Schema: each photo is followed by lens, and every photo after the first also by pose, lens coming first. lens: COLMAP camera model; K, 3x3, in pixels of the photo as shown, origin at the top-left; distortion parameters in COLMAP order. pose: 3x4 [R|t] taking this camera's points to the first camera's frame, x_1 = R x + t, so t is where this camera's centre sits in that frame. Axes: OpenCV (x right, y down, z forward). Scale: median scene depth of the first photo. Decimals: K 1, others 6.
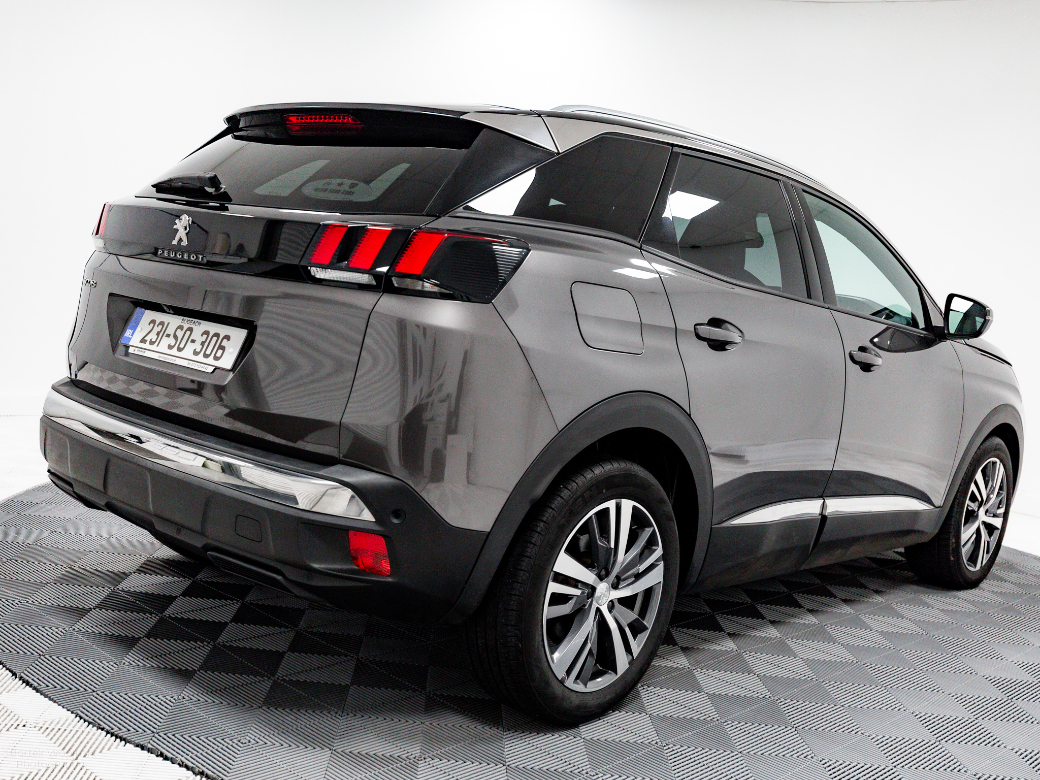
lens RADIAL K [[1113.4, 0, 520.0], [0, 1113.4, 390.0], [0, 0, 1]] dist [0.000862, -0.015970]
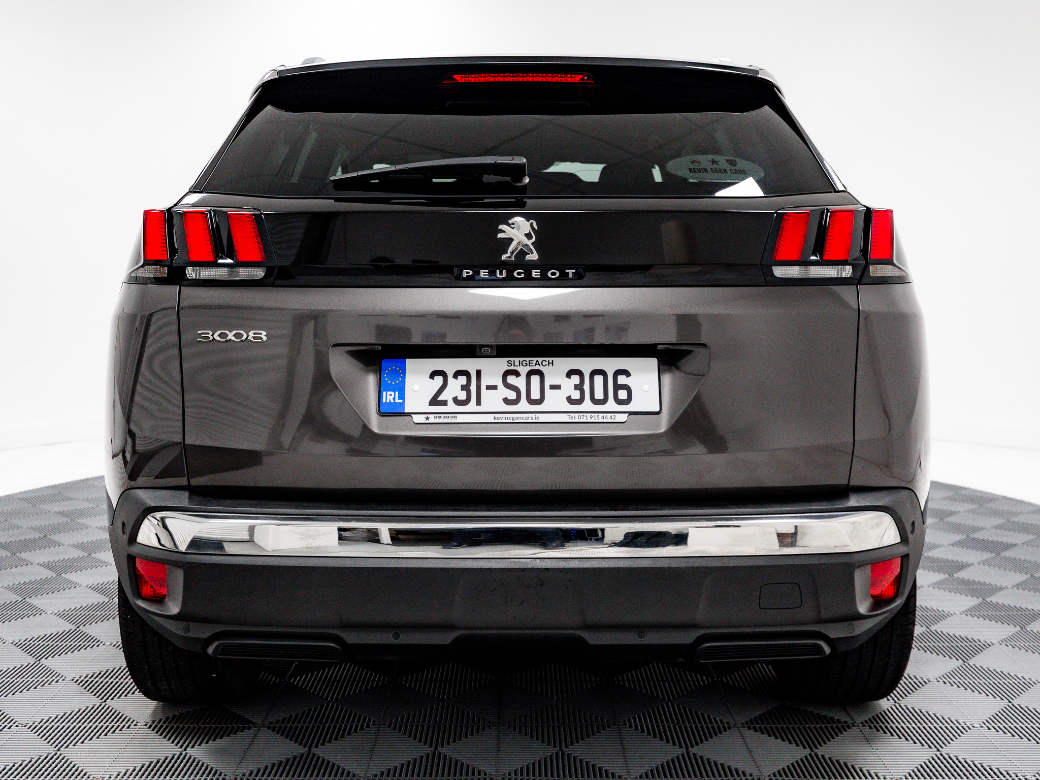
lens RADIAL K [[1128.7, 0, 516.7], [0, 1128.7, 349.1], [0, 0, 1]] dist [0.017041, 0.003439]
pose [[0.742788, -0.174875, 0.646286, -0.776895], [0.157393, 0.983844, 0.085318, -0.133845], [-0.650764, 0.038348, 0.758311, 0.441986]]
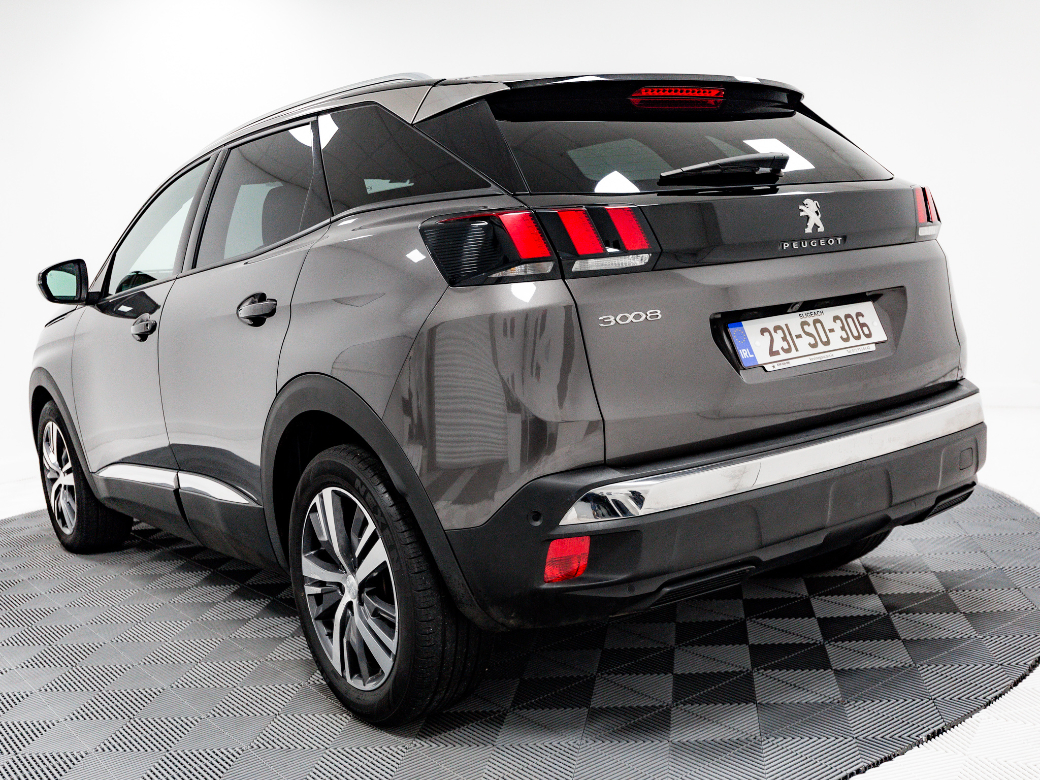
lens RADIAL K [[1128.7, 0, 516.7], [0, 1128.7, 349.1], [0, 0, 1]] dist [0.017041, 0.003439]
pose [[0.197342, -0.219331, 0.955484, -1.242017], [0.209310, 0.961603, 0.177506, -0.249888], [-0.957729, 0.164963, 0.235673, 1.014549]]
